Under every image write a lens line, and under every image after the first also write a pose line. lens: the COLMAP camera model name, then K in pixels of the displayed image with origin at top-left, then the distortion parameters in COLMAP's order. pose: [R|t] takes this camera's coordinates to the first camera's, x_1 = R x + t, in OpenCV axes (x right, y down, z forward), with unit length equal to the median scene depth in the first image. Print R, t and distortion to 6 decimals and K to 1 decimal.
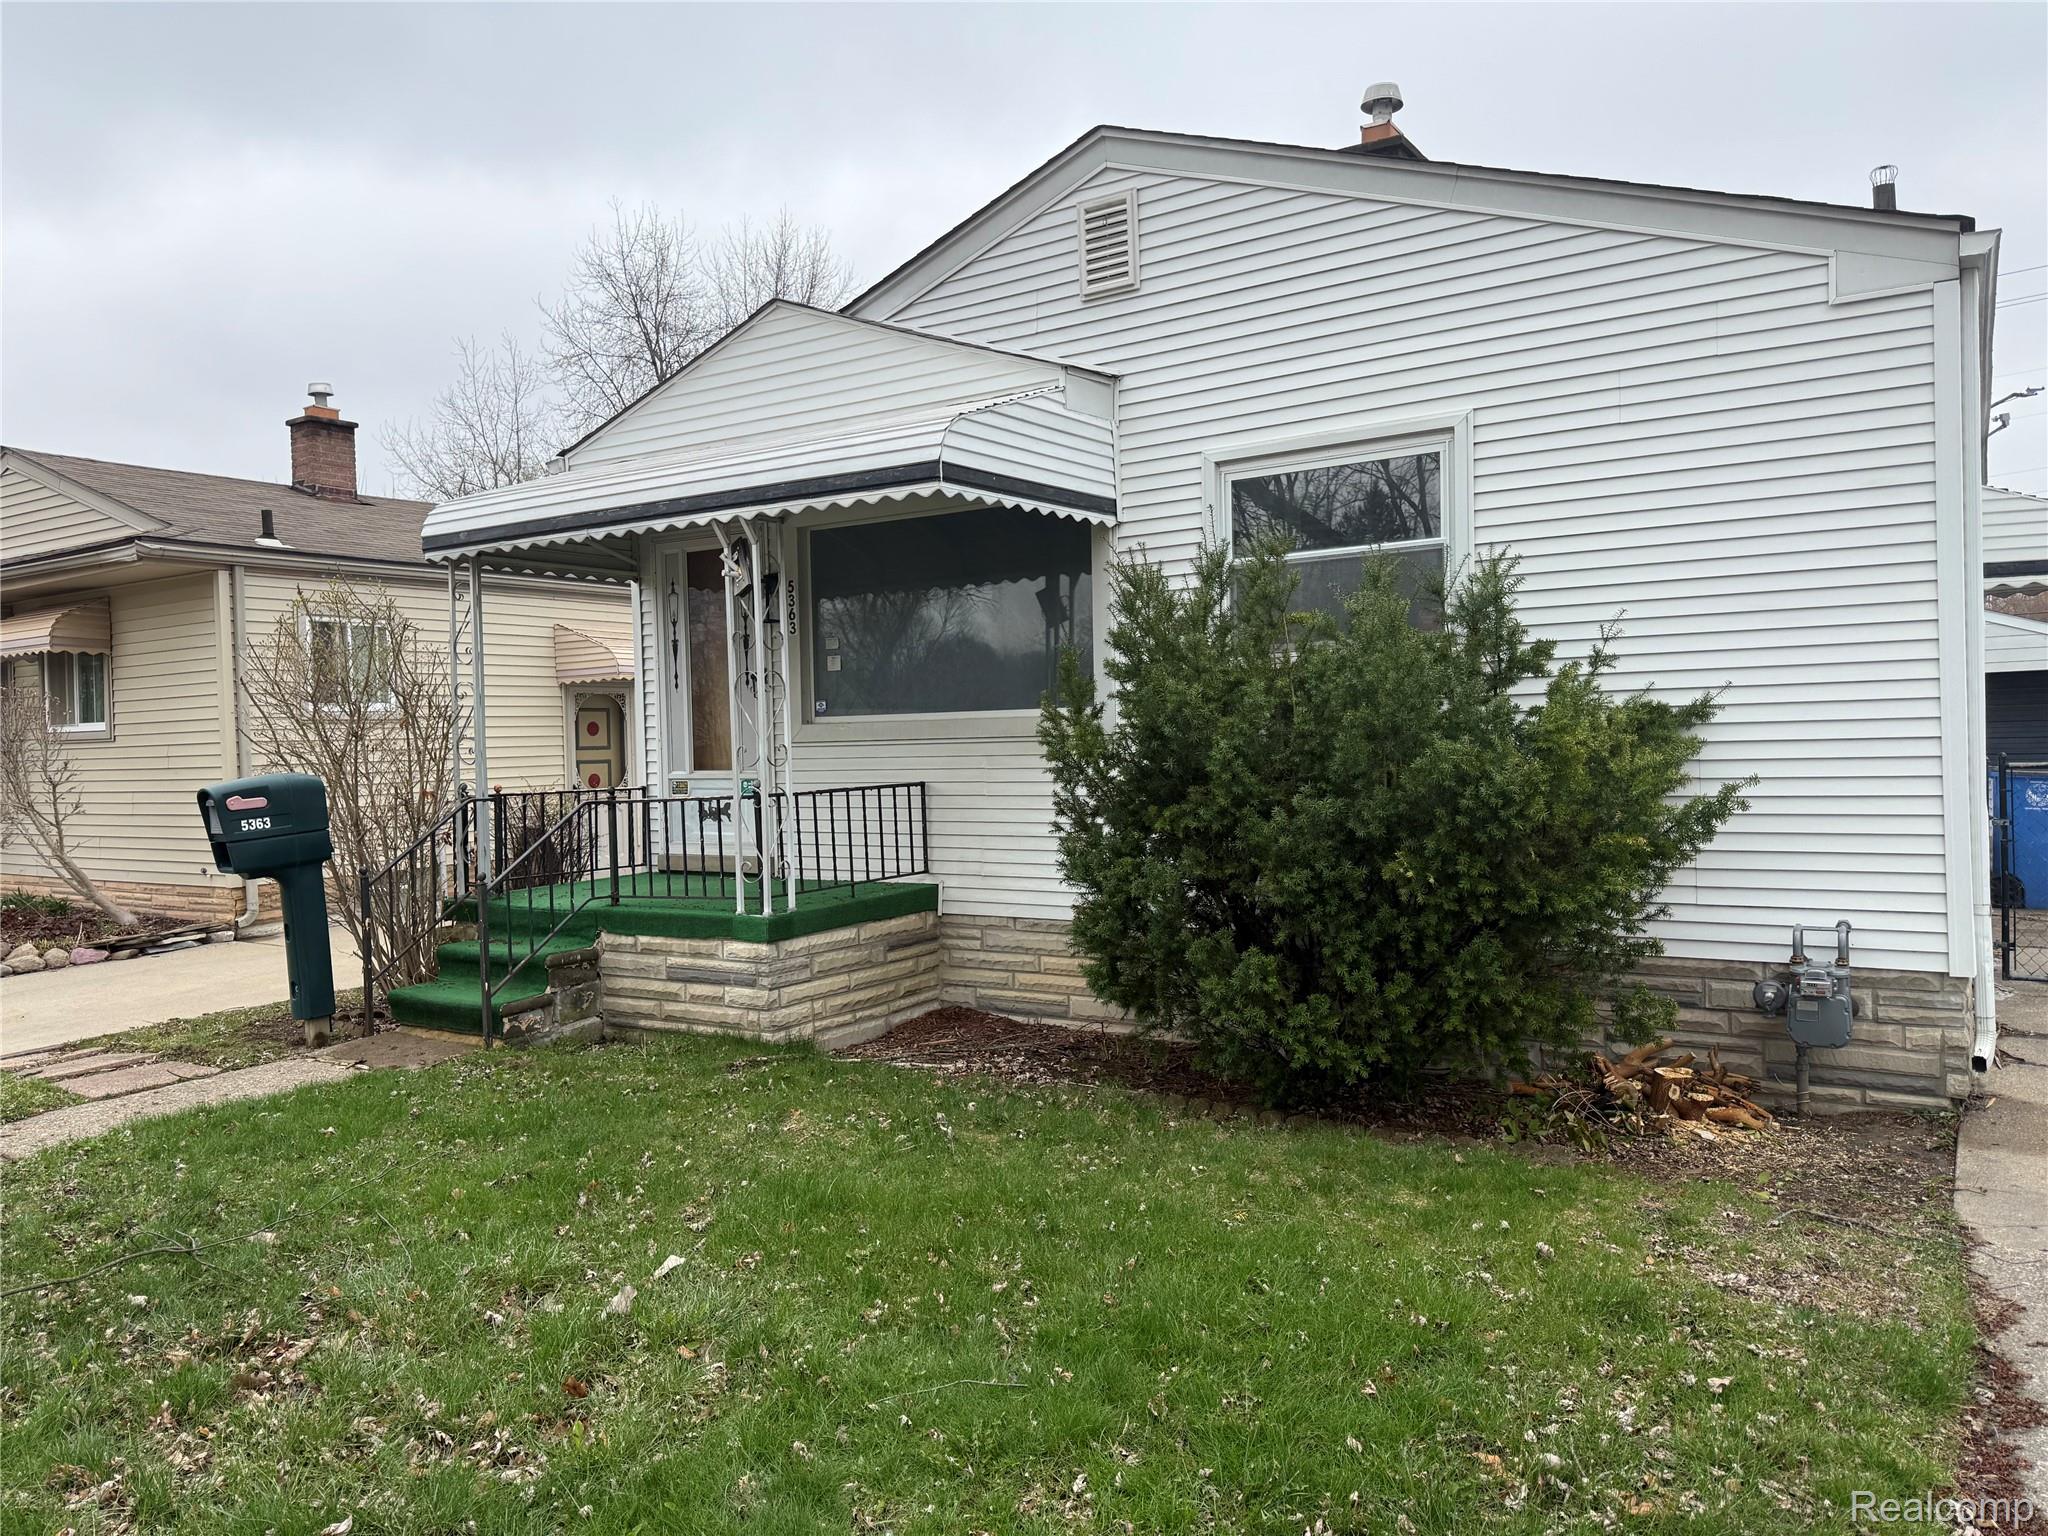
lens RADIAL K [[1422.7, 0, 1024.0], [0, 1422.7, 768.0], [0, 0, 1]] dist [0.082293, -0.107176]
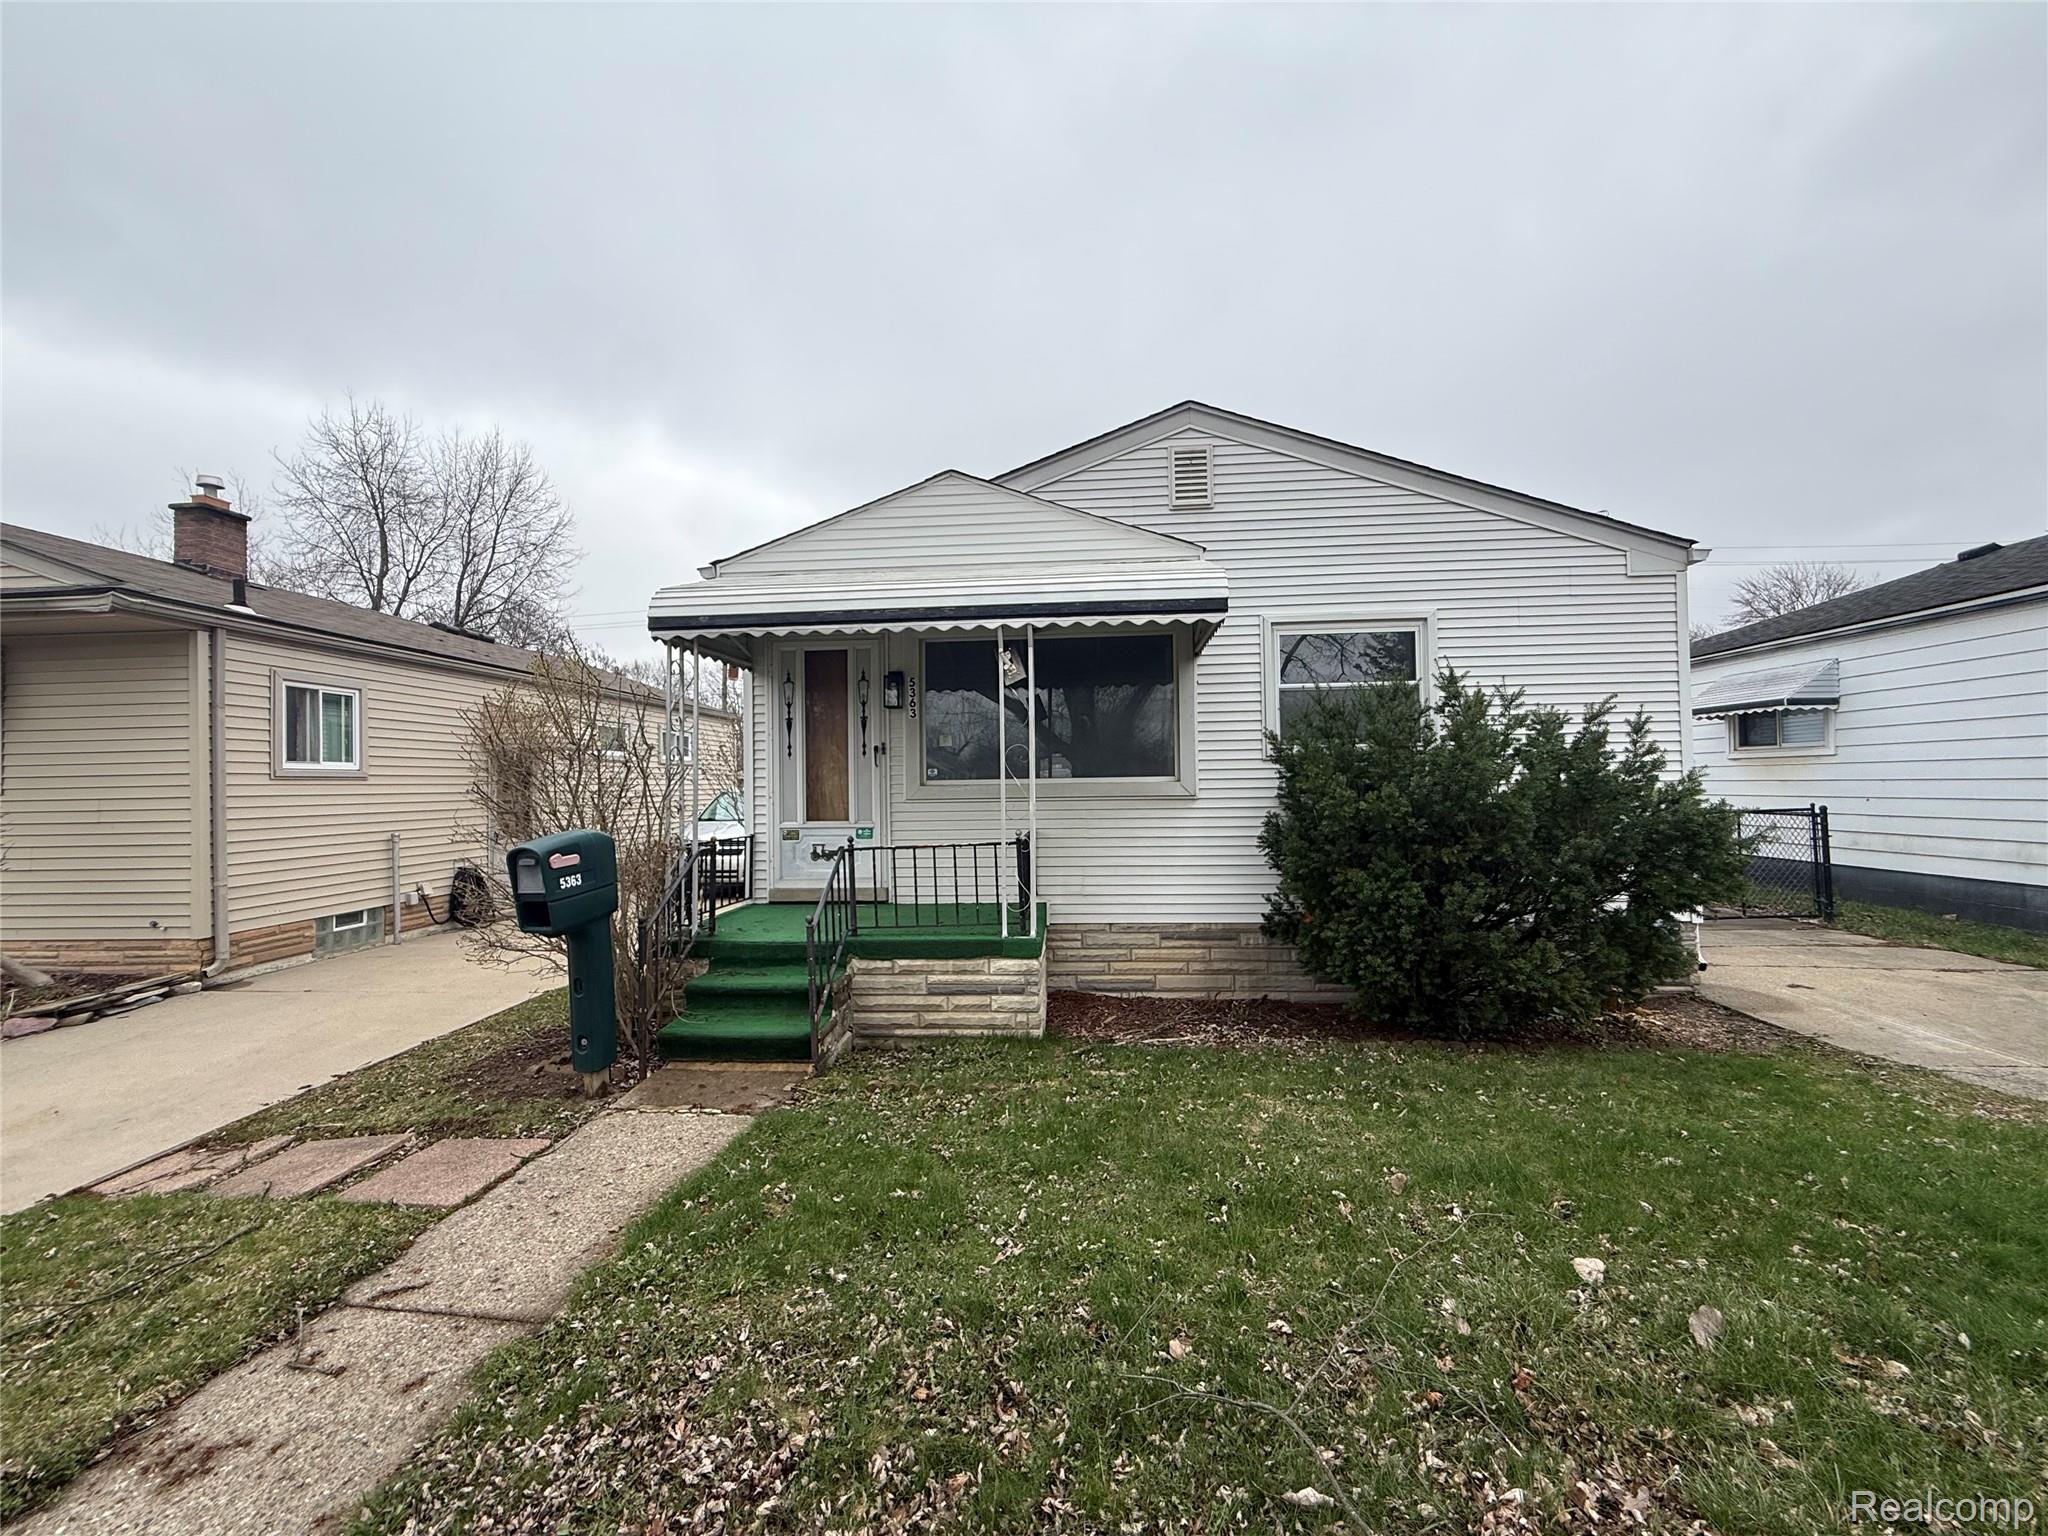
lens RADIAL K [[811.4, 0, 1014.1], [0, 811.4, 768.3], [0, 0, 1]] dist [0.002153, -0.000271]
pose [[0.878877, 0.022178, 0.476533, -0.488410], [0.003973, 0.998544, -0.053800, -0.006863], [-0.477032, 0.049177, 0.877509, 0.327396]]
